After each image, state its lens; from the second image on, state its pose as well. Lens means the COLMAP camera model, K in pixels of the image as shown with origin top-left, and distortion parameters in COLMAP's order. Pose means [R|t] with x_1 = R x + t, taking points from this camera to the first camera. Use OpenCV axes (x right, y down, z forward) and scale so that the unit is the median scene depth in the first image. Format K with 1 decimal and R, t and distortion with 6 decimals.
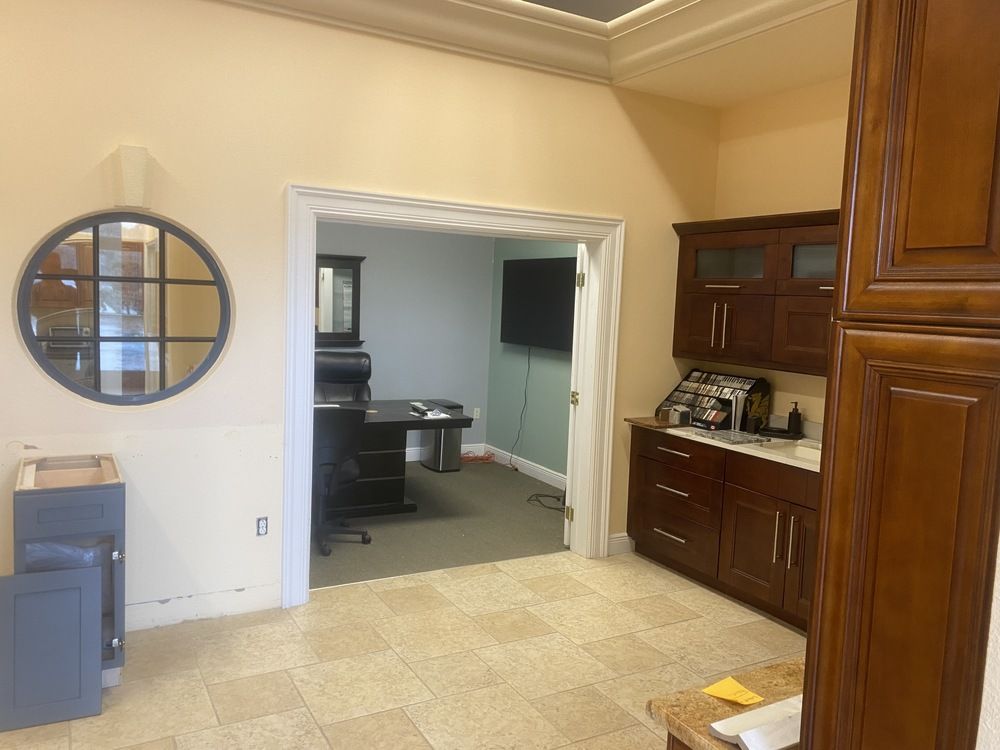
lens RADIAL K [[777.0, 0, 501.7], [0, 777.0, 372.3], [0, 0, 1]] dist [0.008291, -0.018806]
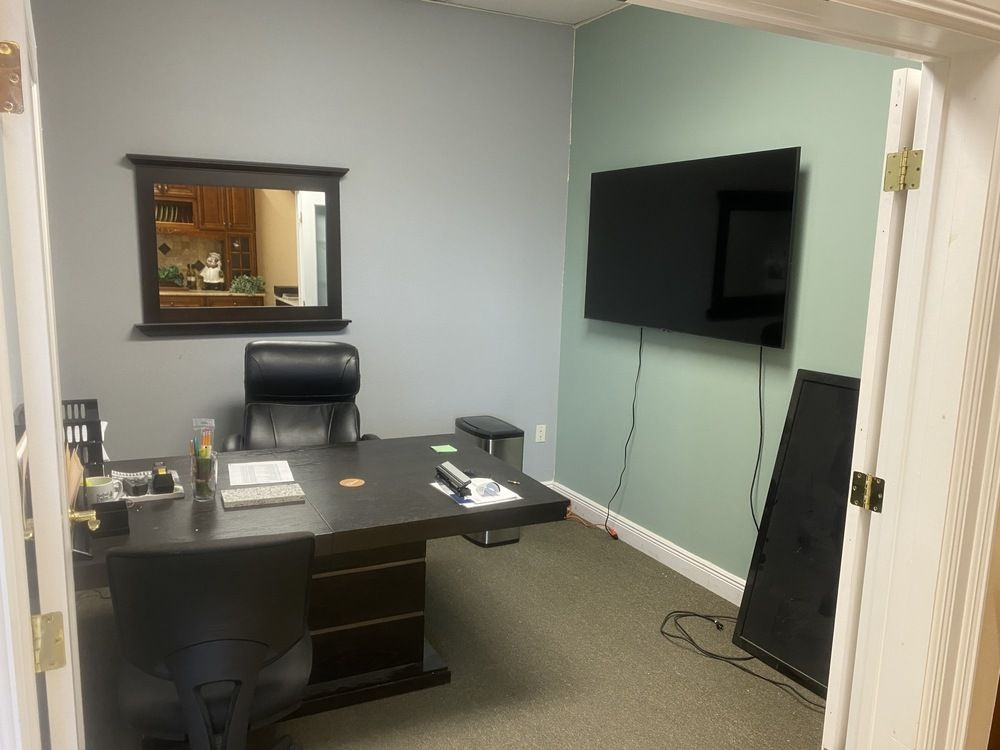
lens RADIAL K [[777.0, 0, 492.4], [0, 777.0, 379.9], [0, 0, 1]] dist [0.008291, -0.018806]
pose [[0.999192, -0.011975, -0.038355, -0.050786], [0.014553, 0.997602, 0.067663, -0.034109], [0.037453, -0.068167, 0.996971, 0.431924]]
